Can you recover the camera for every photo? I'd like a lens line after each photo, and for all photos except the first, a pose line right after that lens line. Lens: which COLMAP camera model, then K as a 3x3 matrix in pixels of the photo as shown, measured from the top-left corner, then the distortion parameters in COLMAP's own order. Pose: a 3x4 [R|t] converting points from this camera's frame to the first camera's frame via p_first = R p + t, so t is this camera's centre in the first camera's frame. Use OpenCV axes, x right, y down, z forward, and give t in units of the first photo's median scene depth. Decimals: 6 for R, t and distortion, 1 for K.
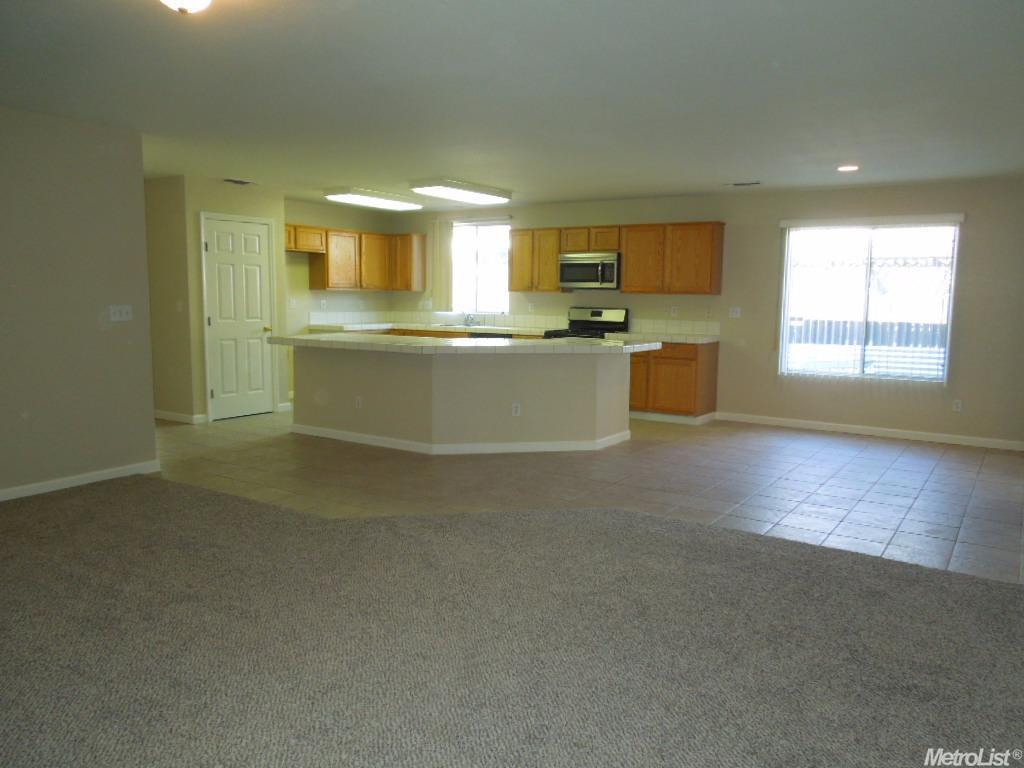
lens RADIAL K [[777.0, 0, 512.0], [0, 777.0, 384.0], [0, 0, 1]] dist [0.004733, 0.008752]
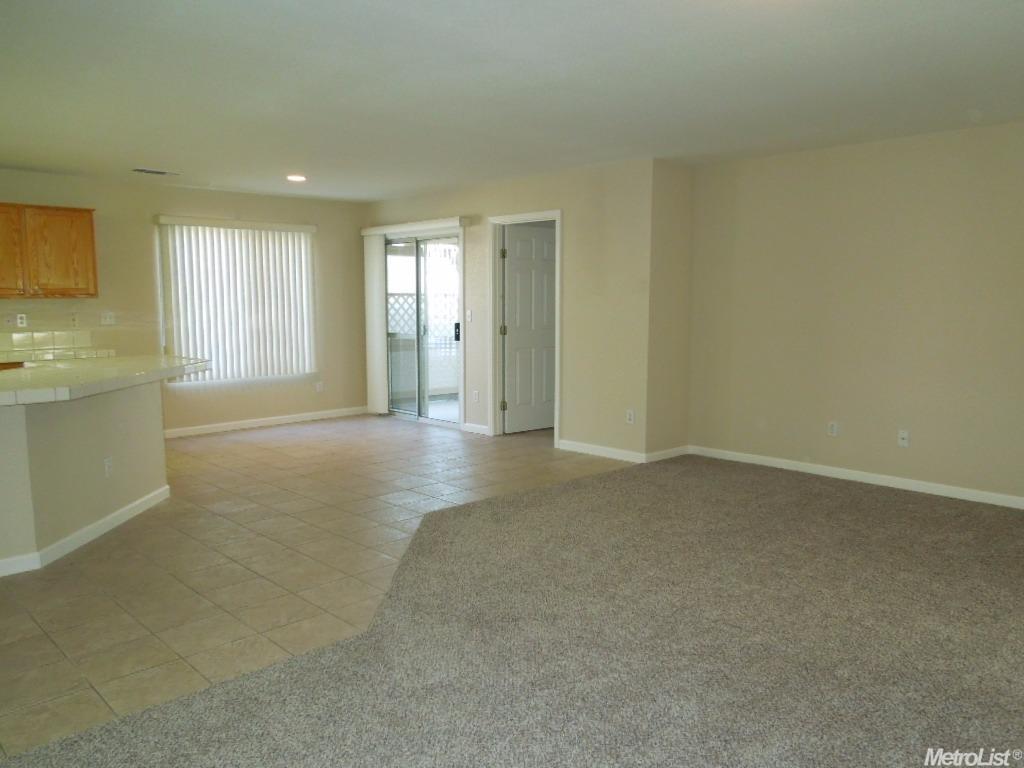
lens RADIAL K [[777.0, 0, 512.0], [0, 777.0, 384.0], [0, 0, 1]] dist [0.004733, 0.008752]
pose [[0.222550, -0.128511, 0.966414, -0.435816], [0.121273, 0.987224, 0.103351, -0.053162], [-0.967349, 0.094199, 0.235292, 0.363875]]
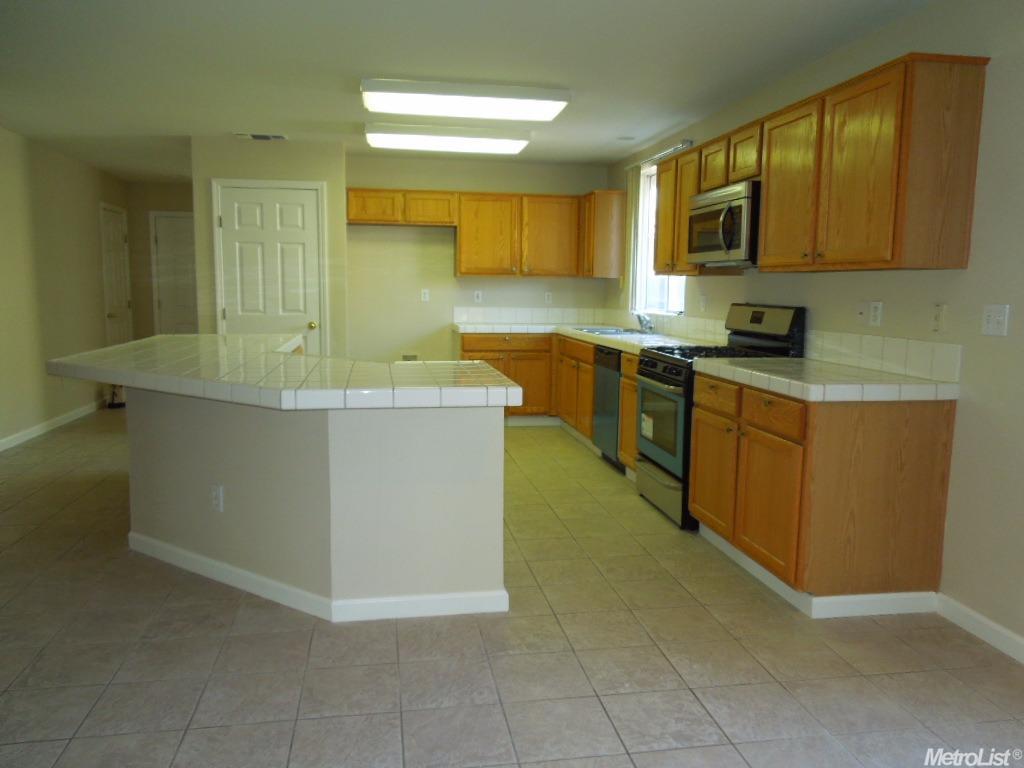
lens RADIAL K [[777.0, 0, 512.0], [0, 777.0, 384.0], [0, 0, 1]] dist [0.004733, 0.008752]
pose [[0.689421, 0.084535, -0.719411, 0.375252], [-0.085006, 0.995746, 0.035544, -0.056139], [0.719356, 0.036650, 0.693675, 0.593270]]
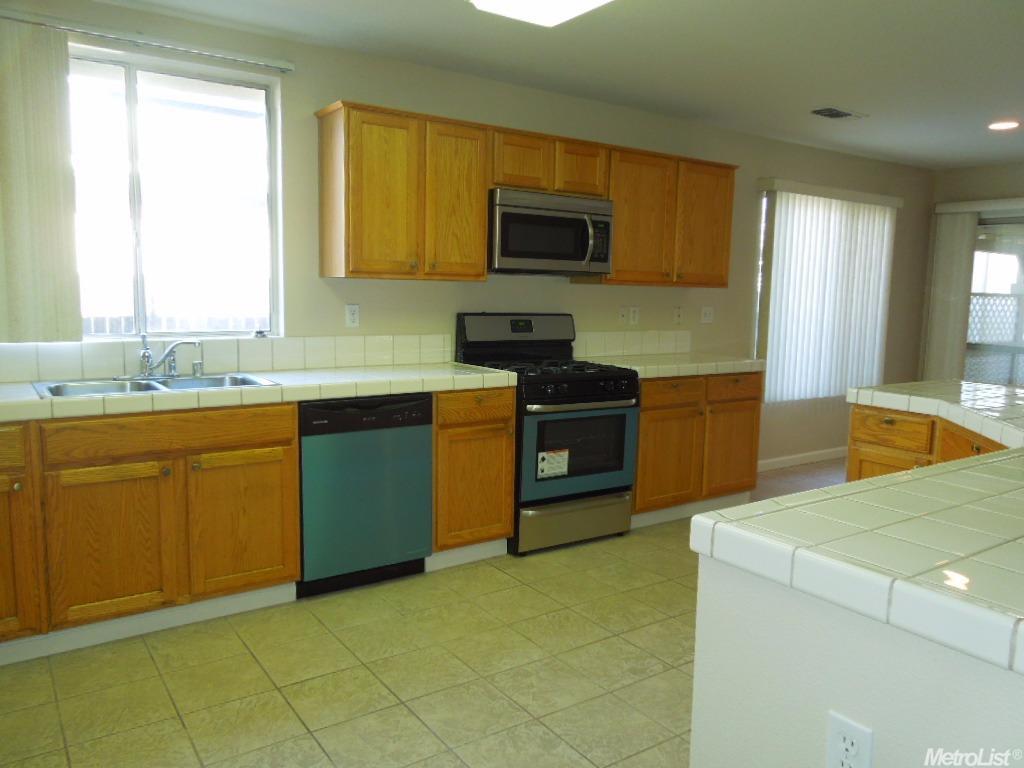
lens RADIAL K [[775.6, 0, 512.0], [0, 775.6, 384.0], [0, 0, 1]] dist [-0.042457, -0.000585]
pose [[0.371073, -0.124324, 0.920244, -0.348704], [0.092888, 0.990996, 0.096427, -0.107758], [-0.923946, 0.049698, 0.379280, 0.880343]]
